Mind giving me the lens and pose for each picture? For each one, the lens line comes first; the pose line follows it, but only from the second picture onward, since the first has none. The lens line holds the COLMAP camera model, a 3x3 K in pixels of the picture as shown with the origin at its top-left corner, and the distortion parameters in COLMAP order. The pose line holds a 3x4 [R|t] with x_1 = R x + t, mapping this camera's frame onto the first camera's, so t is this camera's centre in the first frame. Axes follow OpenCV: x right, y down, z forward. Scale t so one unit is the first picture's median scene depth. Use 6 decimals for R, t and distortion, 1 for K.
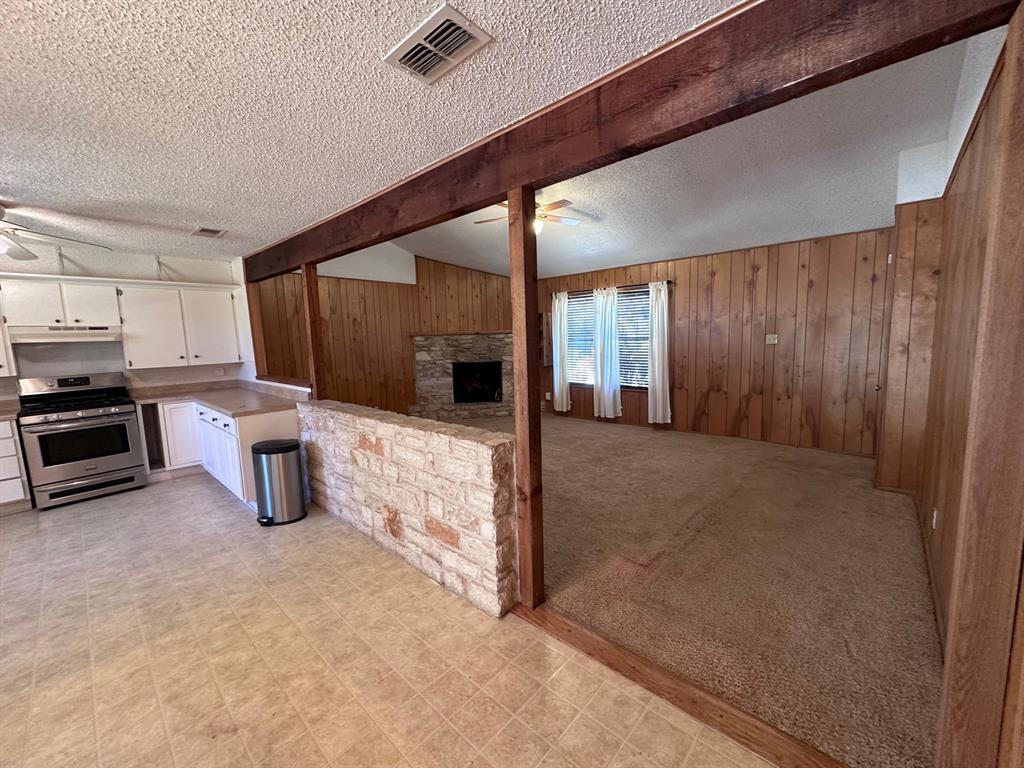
lens RADIAL K [[410.2, 0, 511.5], [0, 410.2, 382.9], [0, 0, 1]] dist [-0.000738, -0.000073]
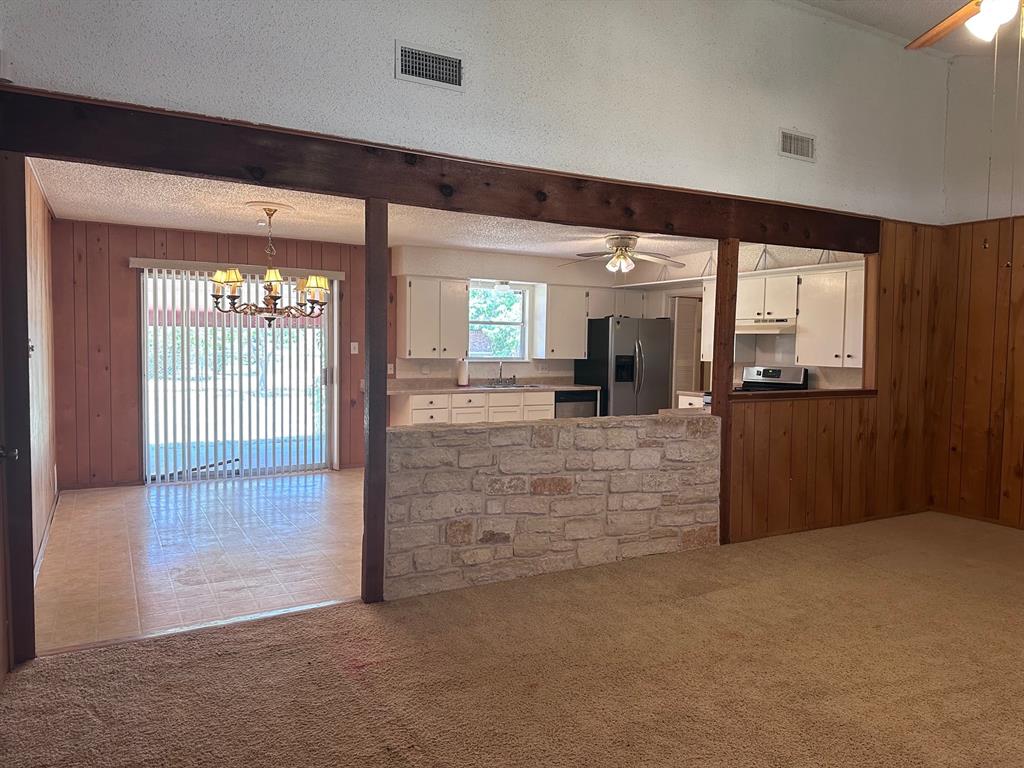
lens RADIAL K [[720.8, 0, 511.5], [0, 720.8, 380.5], [0, 0, 1]] dist [0.092967, -0.150786]
pose [[-0.312601, 0.079387, -0.946561, 0.780989], [-0.114476, 0.986090, 0.120508, -0.120450], [0.942961, 0.146029, -0.299164, 0.879354]]
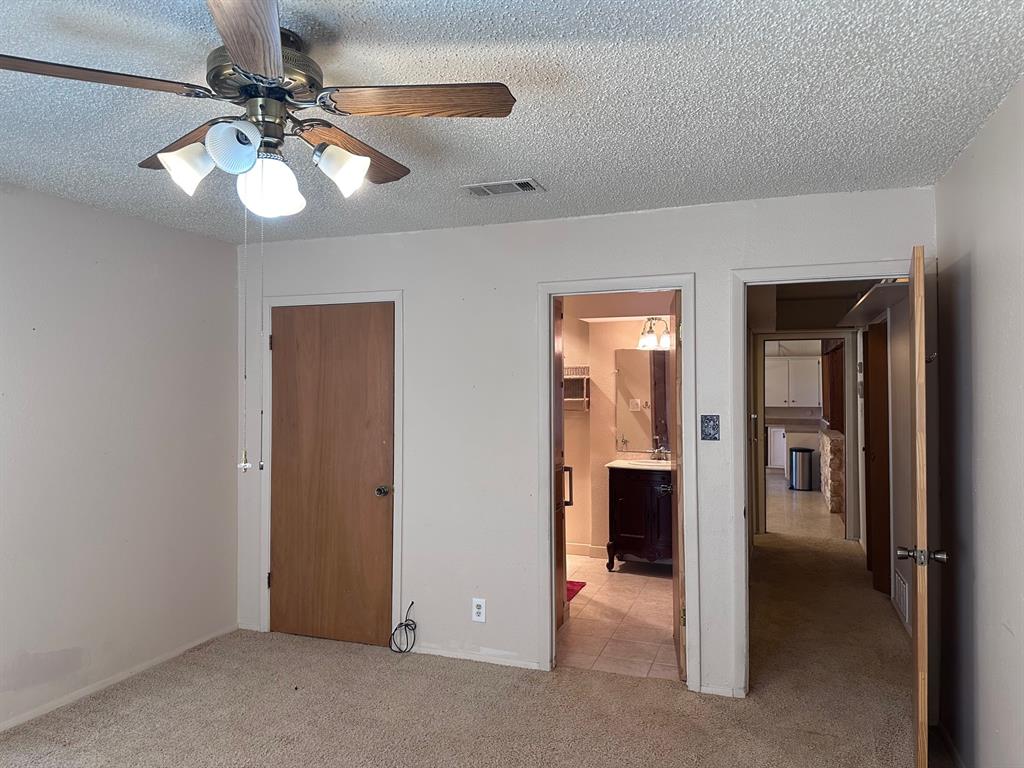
lens RADIAL K [[717.2, 0, 514.4], [0, 717.2, 384.0], [0, 0, 1]] dist [0.108020, -0.144590]
pose [[0.385259, 0.024028, -0.922496, 1.493573], [-0.120985, 0.992348, -0.024679, 0.072622], [0.914843, 0.121116, 0.385218, -1.141997]]
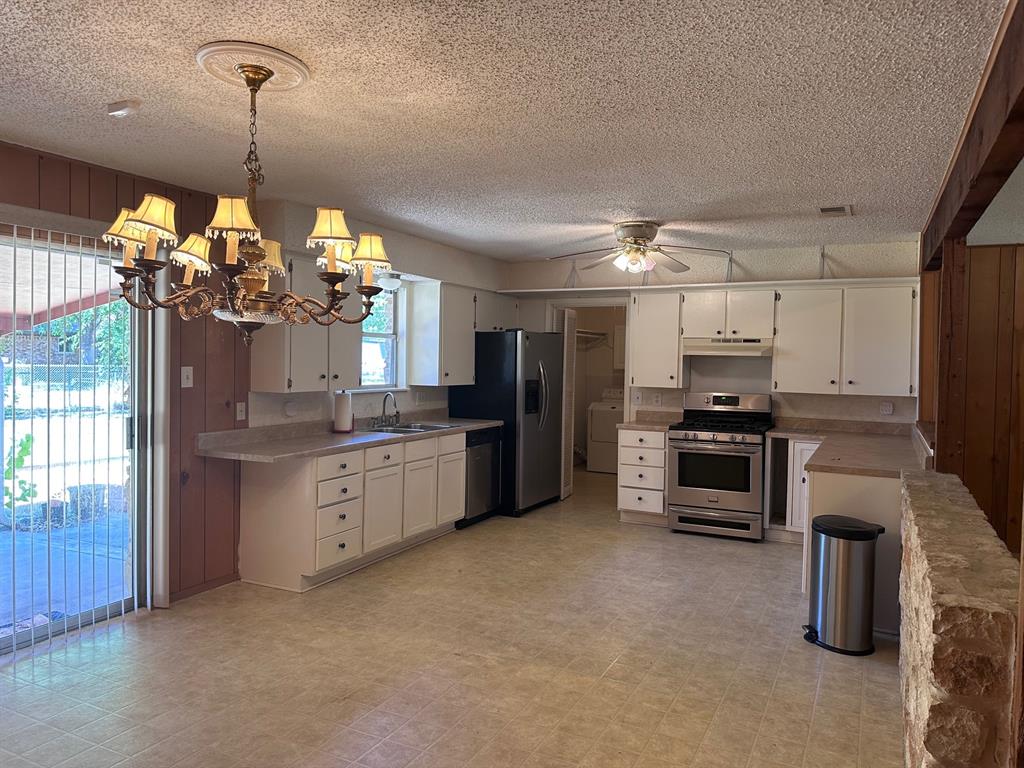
lens RADIAL K [[719.3, 0, 518.3], [0, 719.3, 377.3], [0, 0, 1]] dist [0.105101, -0.156251]
pose [[0.282263, 0.064288, -0.957181, 0.276274], [-0.140134, 0.989813, 0.025155, -0.027112], [0.949047, 0.127033, 0.288396, 0.114116]]
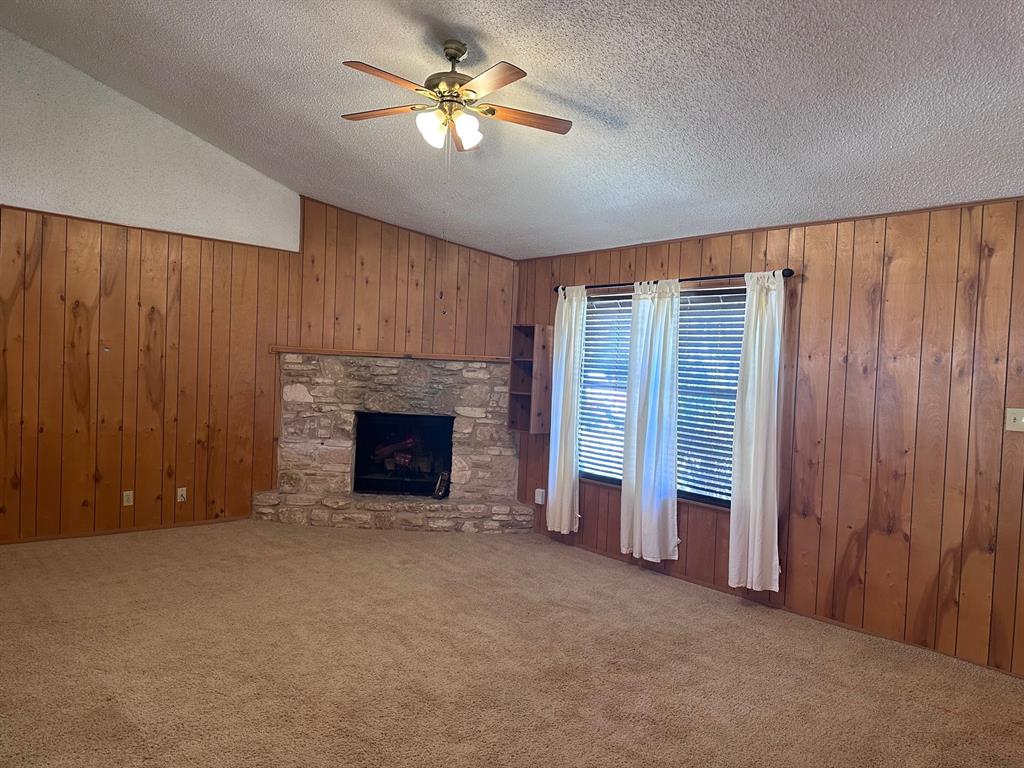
lens RADIAL K [[717.2, 0, 514.4], [0, 717.2, 384.0], [0, 0, 1]] dist [0.108020, -0.144590]
pose [[0.992127, 0.077906, -0.098053, 0.218223], [-0.086542, 0.992429, -0.087148, -0.037452], [0.090522, 0.094948, 0.991358, 0.243049]]
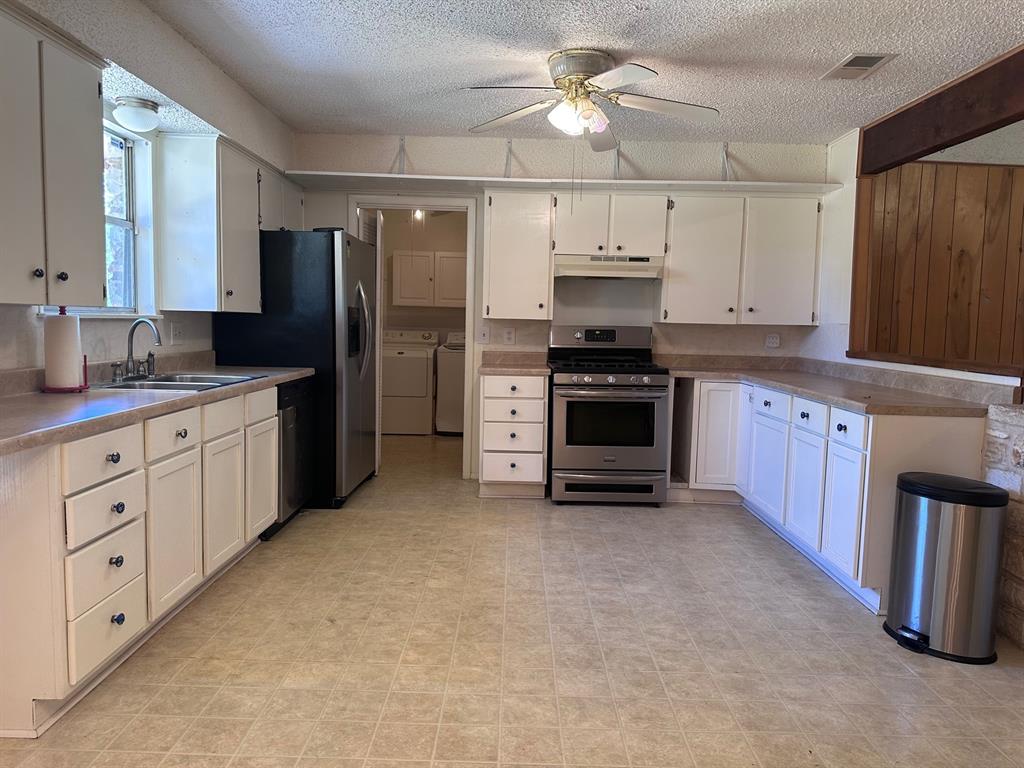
lens RADIAL K [[717.2, 0, 514.4], [0, 717.2, 384.0], [0, 0, 1]] dist [0.108020, -0.144590]
pose [[0.675652, 0.113199, -0.728478, -0.239730], [-0.132779, 0.990667, 0.030790, 0.058460], [0.725165, 0.075923, 0.684376, 0.045906]]
